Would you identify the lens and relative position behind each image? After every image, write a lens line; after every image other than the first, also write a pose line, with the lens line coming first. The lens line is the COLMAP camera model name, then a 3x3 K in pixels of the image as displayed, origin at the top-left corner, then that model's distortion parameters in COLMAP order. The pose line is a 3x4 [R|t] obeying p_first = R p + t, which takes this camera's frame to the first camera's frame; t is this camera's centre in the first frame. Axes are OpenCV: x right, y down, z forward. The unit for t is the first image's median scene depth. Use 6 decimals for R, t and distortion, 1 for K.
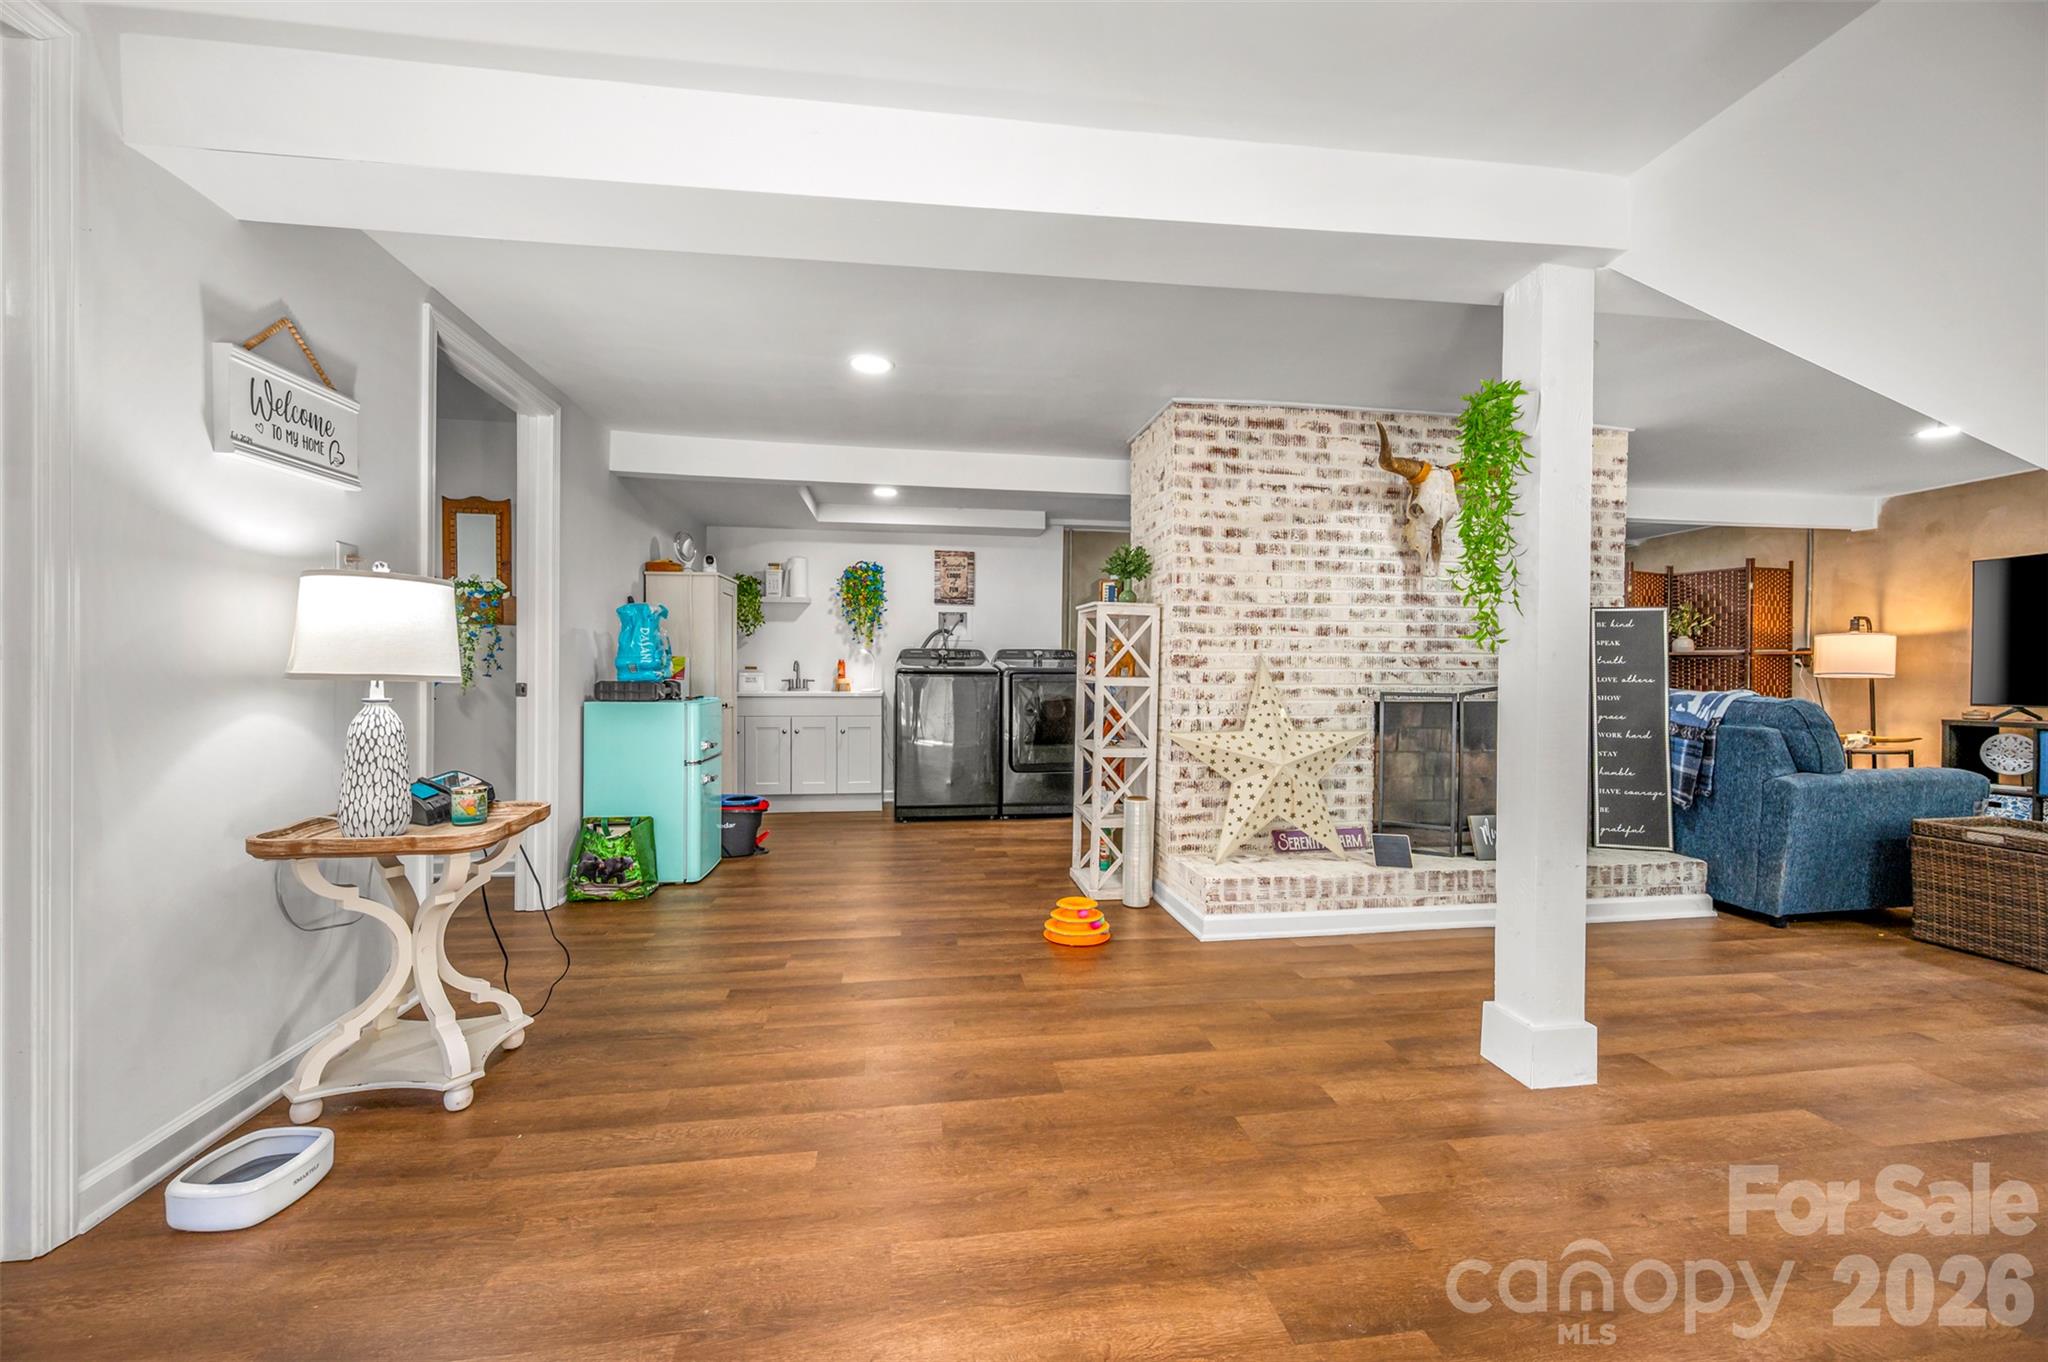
lens RADIAL K [[810.5, 0, 1027.3], [0, 810.5, 683.3], [0, 0, 1]] dist [0.000234, 0.000246]
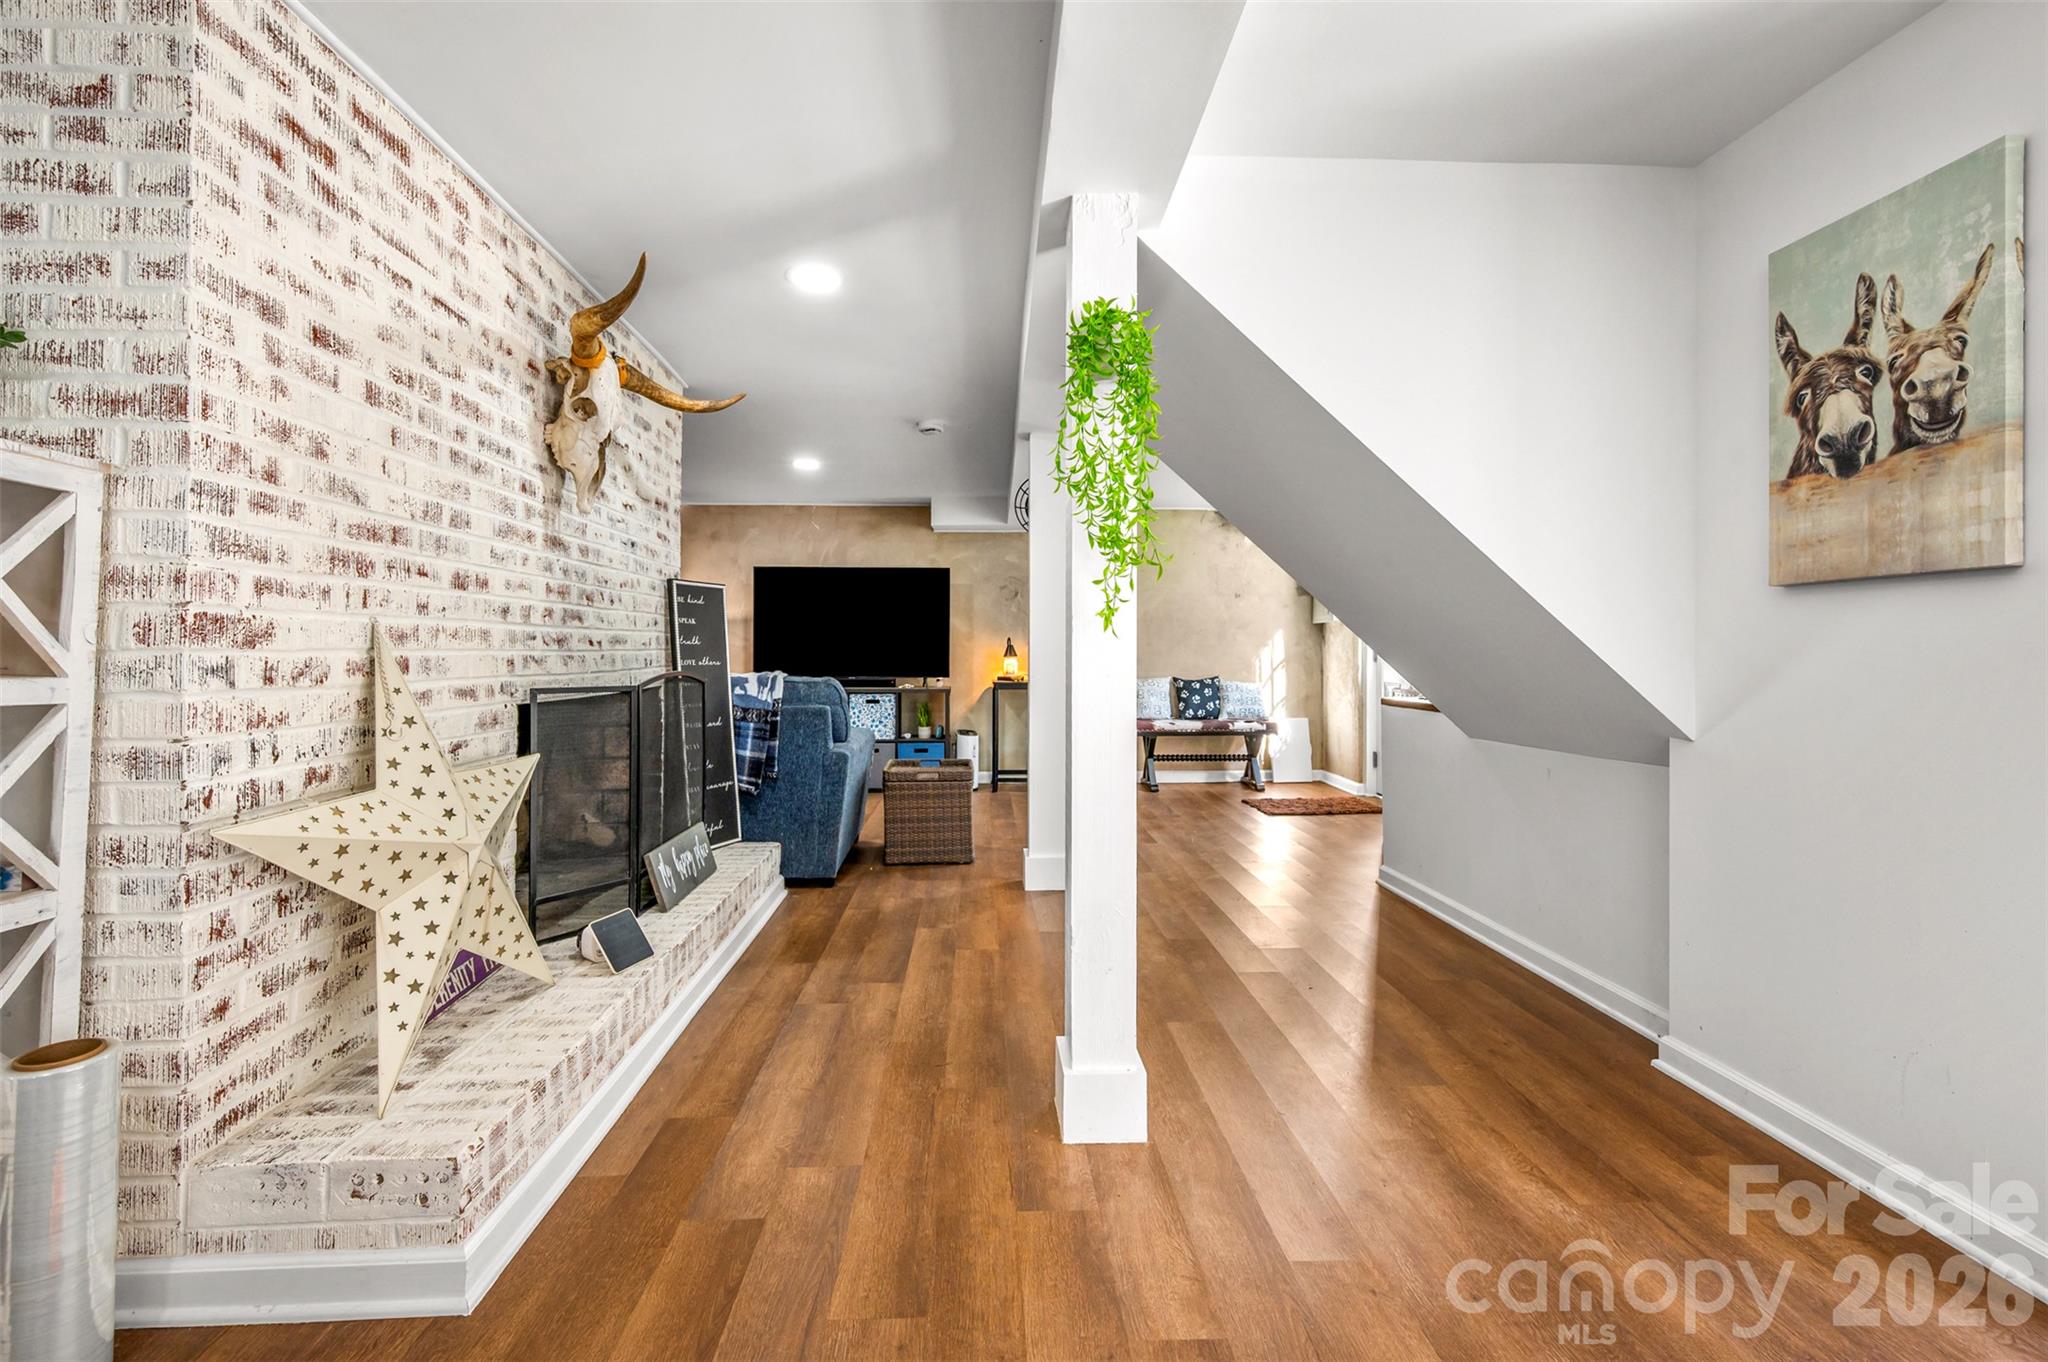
lens RADIAL K [[830.5, 0, 1020.1], [0, 830.5, 651.5], [0, 0, 1]] dist [-0.001235, -0.000058]
pose [[0.098344, -0.001190, 0.995152, -0.151533], [0.010141, 0.999949, 0.000194, -0.013659], [-0.995101, 0.010073, 0.098351, 0.580305]]
